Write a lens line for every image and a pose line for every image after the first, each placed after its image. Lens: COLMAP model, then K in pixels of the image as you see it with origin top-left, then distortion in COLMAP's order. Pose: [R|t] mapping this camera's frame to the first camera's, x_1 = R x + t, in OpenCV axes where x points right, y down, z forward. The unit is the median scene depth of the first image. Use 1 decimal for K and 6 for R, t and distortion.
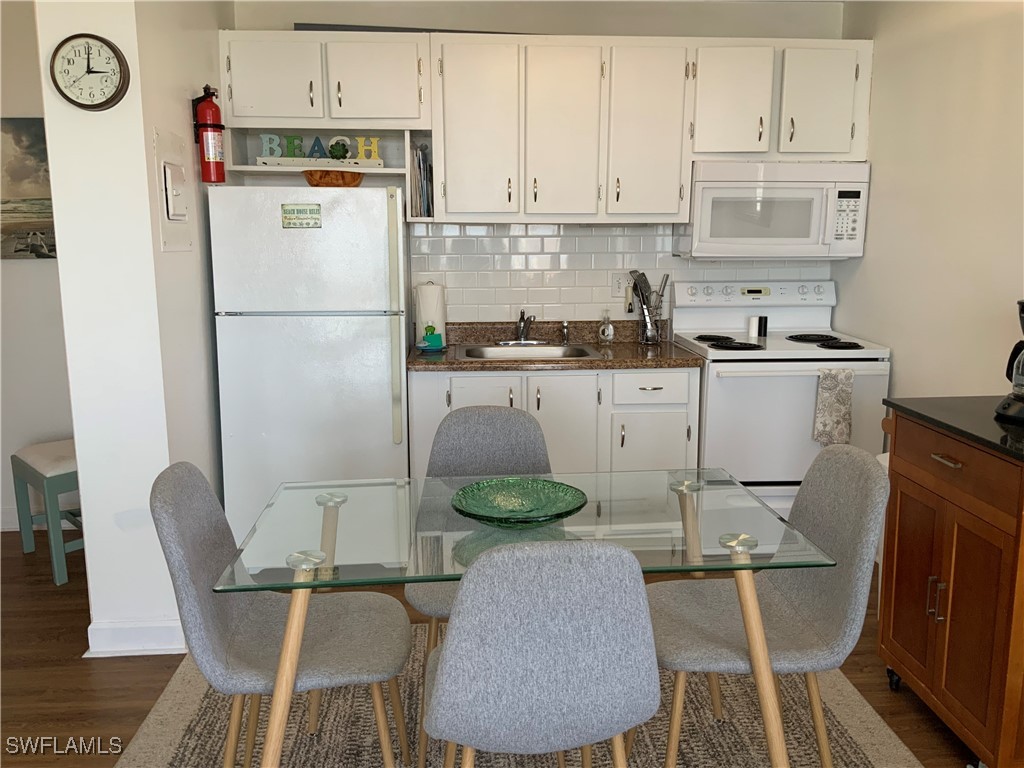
lens RADIAL K [[843.4, 0, 513.0], [0, 843.4, 373.2], [0, 0, 1]] dist [0.109447, -0.288203]
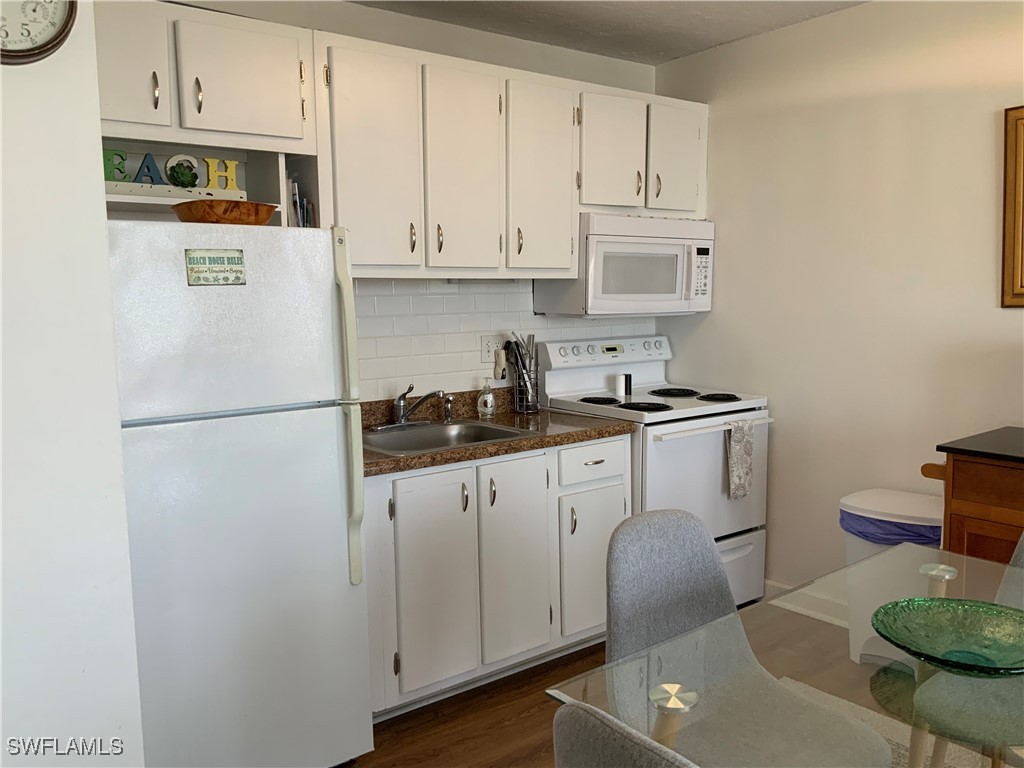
lens RADIAL K [[843.4, 0, 513.0], [0, 843.4, 373.2], [0, 0, 1]] dist [0.109447, -0.288203]
pose [[0.824504, -0.063377, 0.562296, -0.382999], [0.101468, 0.994161, -0.036731, -0.048824], [-0.556685, 0.087340, 0.826120, 0.292530]]
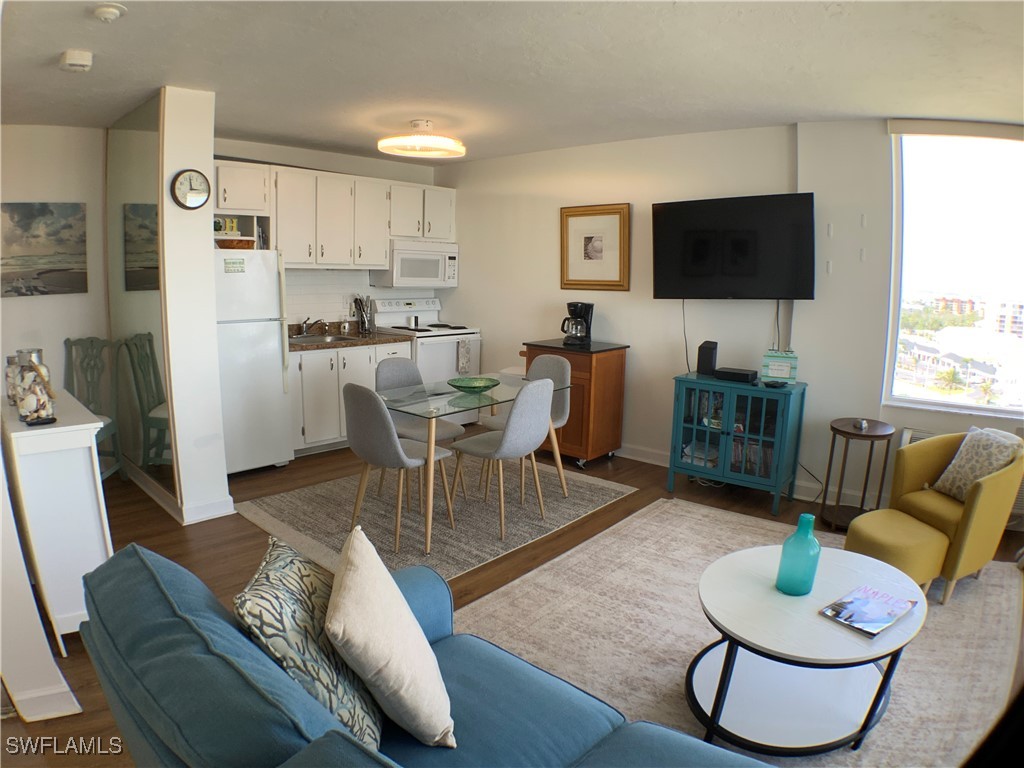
lens RADIAL K [[676.9, 0, 512.0], [0, 676.9, 384.0], [0, 0, 1]] dist [-0.117246, -0.059014]
pose [[0.721084, -0.096545, 0.686089, -0.698491], [0.085363, 0.995079, 0.050308, 0.034283], [-0.687569, 0.022291, 0.725777, -0.333175]]
